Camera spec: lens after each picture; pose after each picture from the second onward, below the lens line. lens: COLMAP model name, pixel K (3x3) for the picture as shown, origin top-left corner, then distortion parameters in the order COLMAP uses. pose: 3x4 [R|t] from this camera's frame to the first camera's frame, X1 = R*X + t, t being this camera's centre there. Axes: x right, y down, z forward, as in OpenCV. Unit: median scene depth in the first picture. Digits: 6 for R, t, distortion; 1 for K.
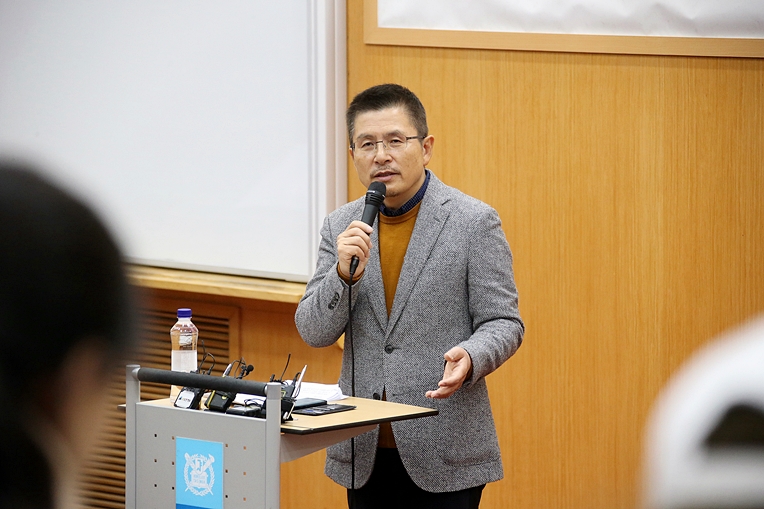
lens RADIAL K [[3700.9, 0, 385.1], [0, 3700.9, 255.0], [0, 0, 1]] dist [1.403750, 0.000000]
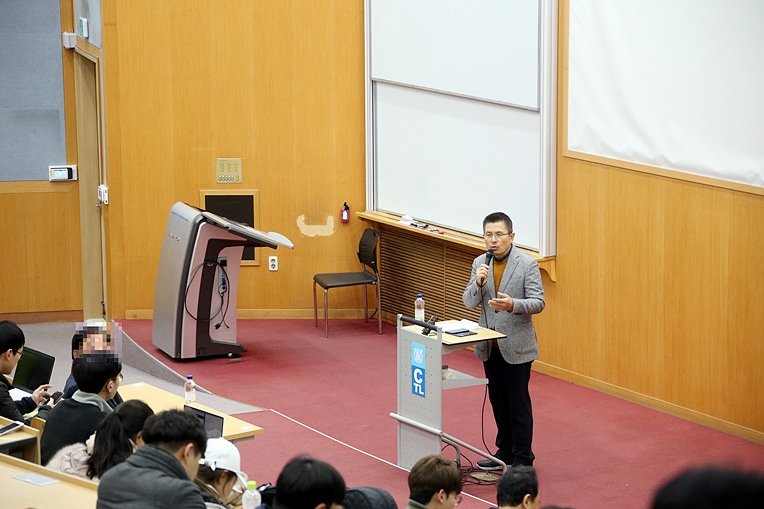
lens RADIAL K [[2798.4, 0, 381.3], [0, 2798.4, 251.7], [0, 0, 1]] dist [0.671122, 0.000000]
pose [[0.970751, 0.037057, -0.237213, 0.402995], [-0.017413, 0.996281, 0.084380, -0.188530], [0.239458, -0.077782, 0.967786, -1.004795]]
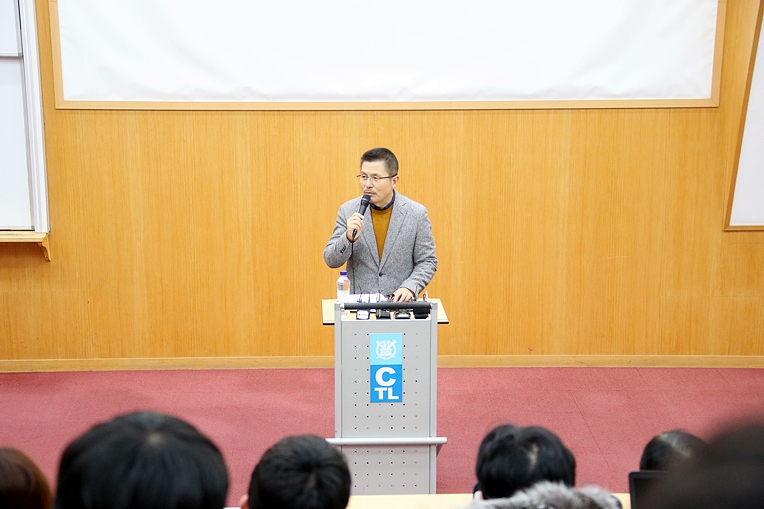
lens RADIAL K [[1399.9, 0, 367.4], [0, 1399.9, 256.8], [0, 0, 1]] dist [0.371229, 0.000000]
pose [[0.715575, -0.152604, 0.681663, -0.547430], [0.074006, 0.986915, 0.143253, -0.098611], [-0.694605, -0.052061, 0.717505, 0.425109]]
